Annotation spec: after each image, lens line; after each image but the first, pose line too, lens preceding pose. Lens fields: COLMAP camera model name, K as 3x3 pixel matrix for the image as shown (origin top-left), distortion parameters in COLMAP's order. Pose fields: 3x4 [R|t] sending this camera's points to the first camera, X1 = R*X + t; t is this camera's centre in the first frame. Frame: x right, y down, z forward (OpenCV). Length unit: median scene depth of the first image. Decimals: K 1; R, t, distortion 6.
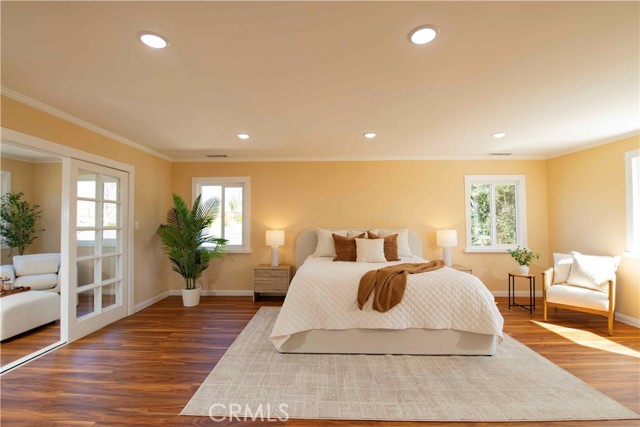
lens RADIAL K [[279.6, 0, 320.0], [0, 279.6, 213.5], [0, 0, 1]] dist [0.001124, -0.012404]
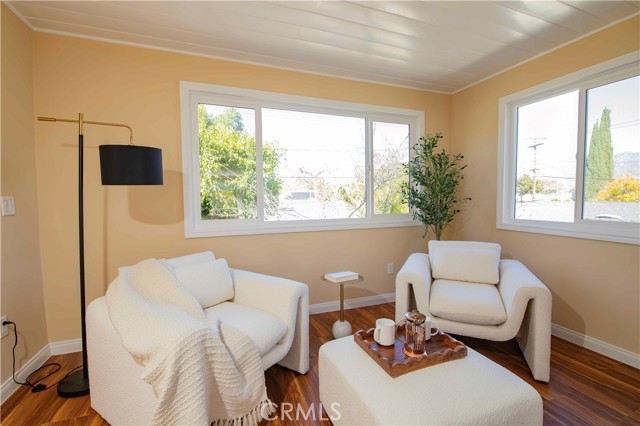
lens RADIAL K [[279.6, 0, 320.0], [0, 279.6, 213.0], [0, 0, 1]] dist [0.001124, -0.012404]
pose [[0.359556, 0.046358, -0.931971, -0.598993], [0.025953, 0.997882, 0.059649, 0.048995], [0.932762, -0.045635, 0.357592, 0.529326]]
